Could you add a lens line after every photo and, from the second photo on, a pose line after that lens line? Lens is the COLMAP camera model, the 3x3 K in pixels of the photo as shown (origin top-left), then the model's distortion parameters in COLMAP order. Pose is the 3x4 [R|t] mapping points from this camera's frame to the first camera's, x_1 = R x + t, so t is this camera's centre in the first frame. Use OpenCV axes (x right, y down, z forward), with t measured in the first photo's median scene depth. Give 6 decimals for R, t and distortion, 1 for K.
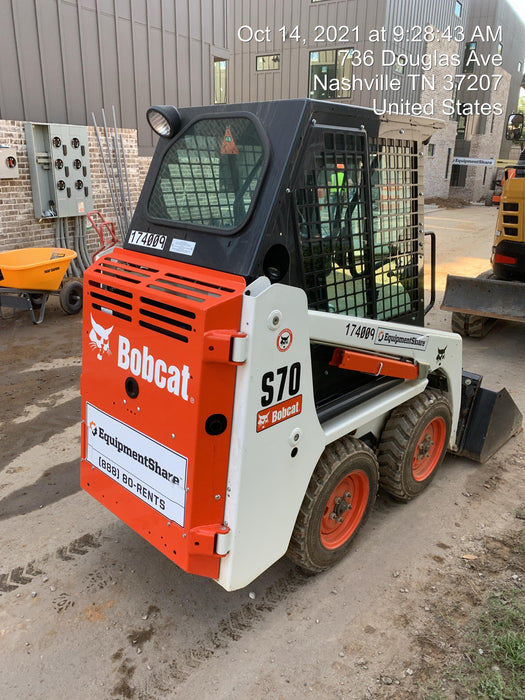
lens RADIAL K [[534.5, 0, 286.5], [0, 534.5, 330.4], [0, 0, 1]] dist [0.091969, -0.159560]
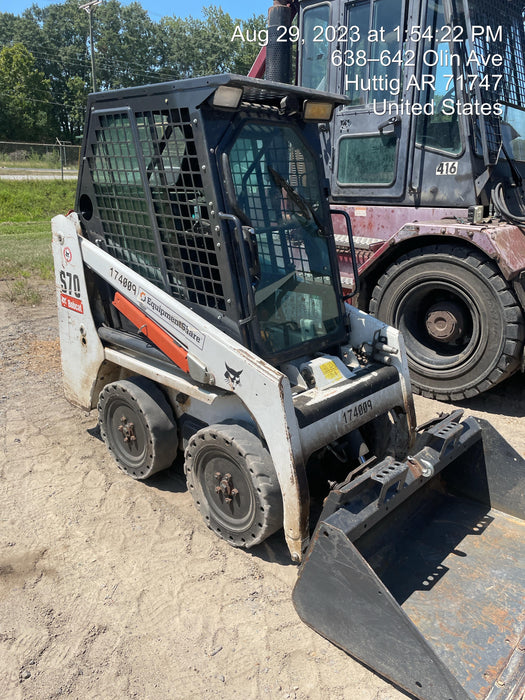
lens RADIAL K [[531.0, 0, 280.3], [0, 531.0, 362.8], [0, 0, 1]] dist [0.050649, -0.001235]
pose [[-0.000251, 0.290071, -0.957005, 1.487714], [-0.313766, 0.908654, 0.275498, -0.300134], [0.949500, 0.300345, 0.090787, 1.453869]]
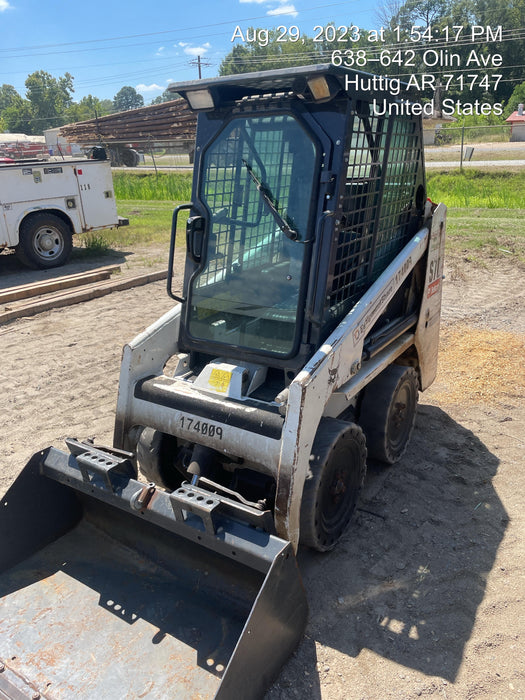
lens RADIAL K [[530.9, 0, 265.5], [0, 530.9, 348.0], [0, 0, 1]] dist [0.085065, -0.113251]
pose [[-0.984822, 0.034185, -0.170168, 0.388880], [-0.073211, 0.807114, 0.585839, -0.733667], [0.157372, 0.589405, -0.792361, 2.600728]]
